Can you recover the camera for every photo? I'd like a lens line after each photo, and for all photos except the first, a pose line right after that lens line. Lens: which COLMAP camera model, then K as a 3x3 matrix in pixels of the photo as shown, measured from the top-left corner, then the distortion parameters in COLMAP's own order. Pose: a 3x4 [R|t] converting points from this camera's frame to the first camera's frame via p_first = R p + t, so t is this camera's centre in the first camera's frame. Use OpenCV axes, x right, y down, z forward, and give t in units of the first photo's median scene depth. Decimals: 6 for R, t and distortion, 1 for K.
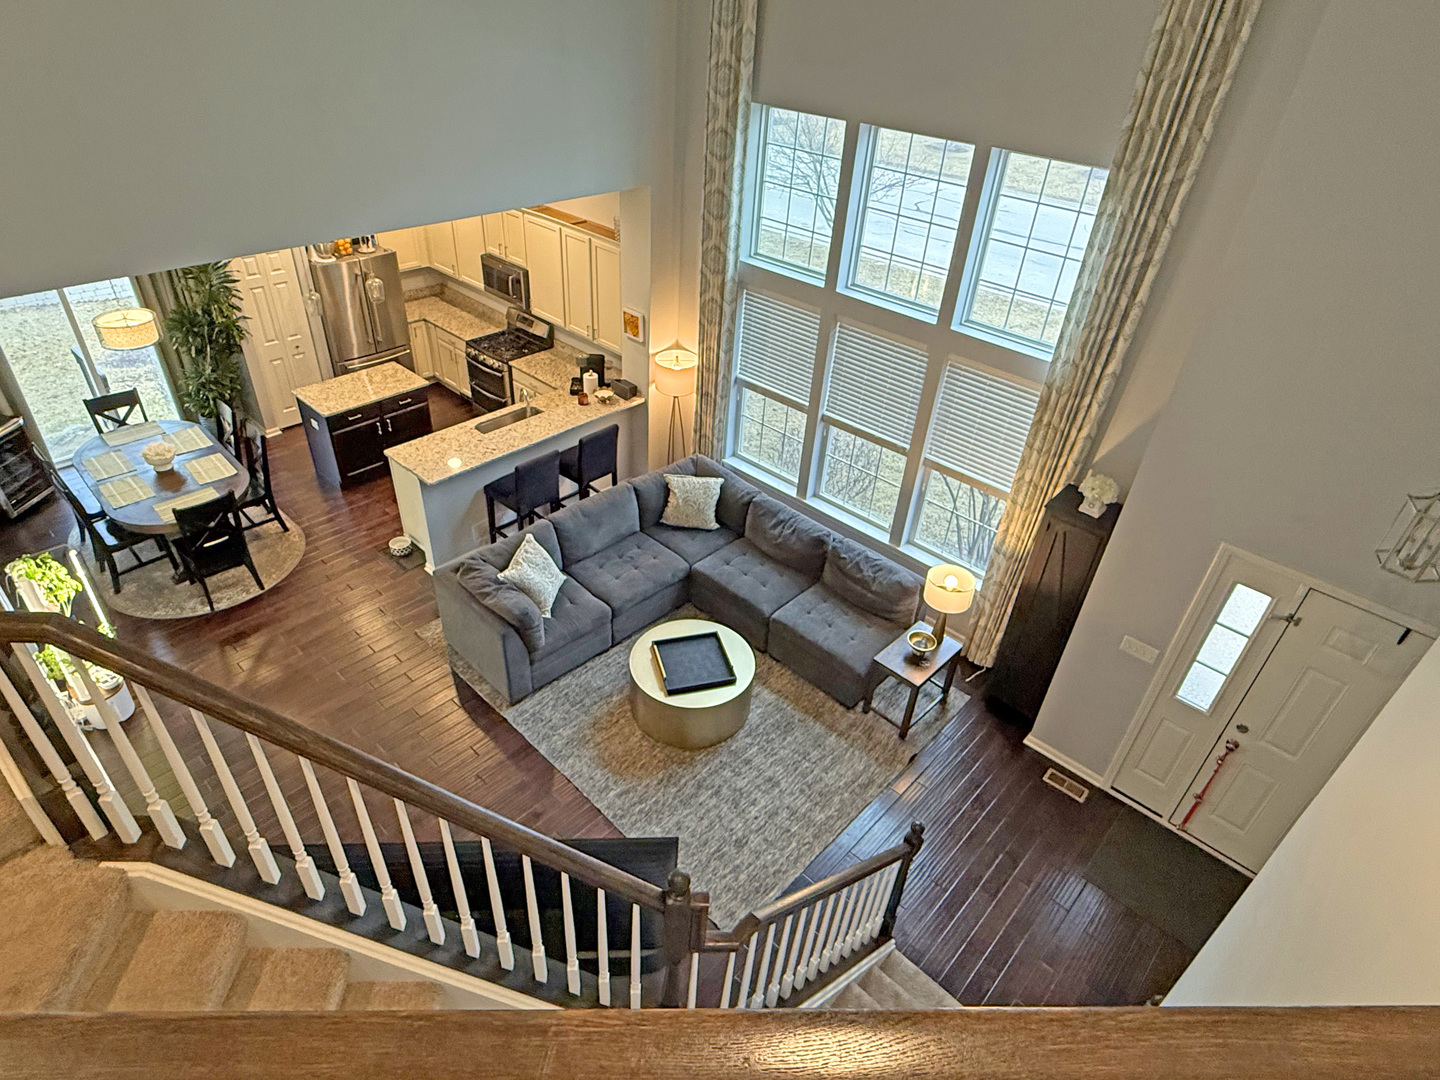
lens RADIAL K [[808.1, 0, 725.2], [0, 808.1, 540.4], [0, 0, 1]] dist [-0.013188, -0.000537]
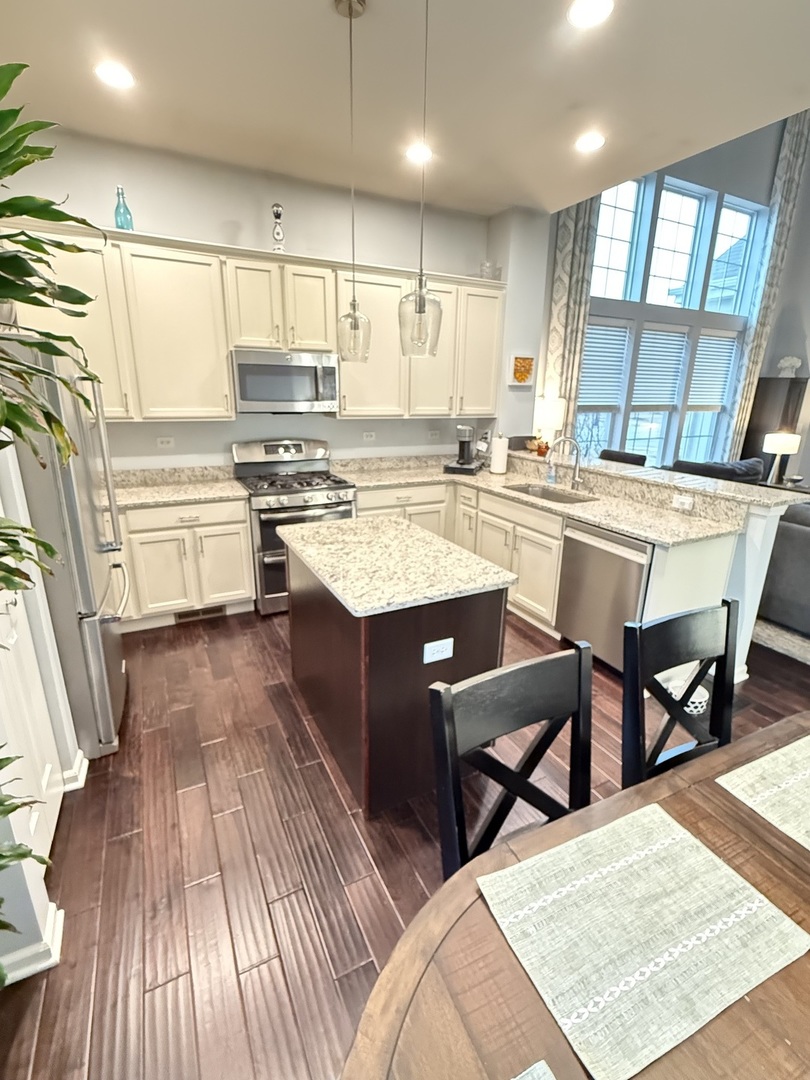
lens RADIAL K [[496.7, 0, 409.7], [0, 496.7, 536.9], [0, 0, 1]] dist [0.001492, -0.000550]
pose [[0.347050, -0.322386, 0.880695, -0.635234], [0.547477, 0.832090, 0.088853, -0.196222], [-0.761462, 0.451324, 0.465276, 0.787954]]
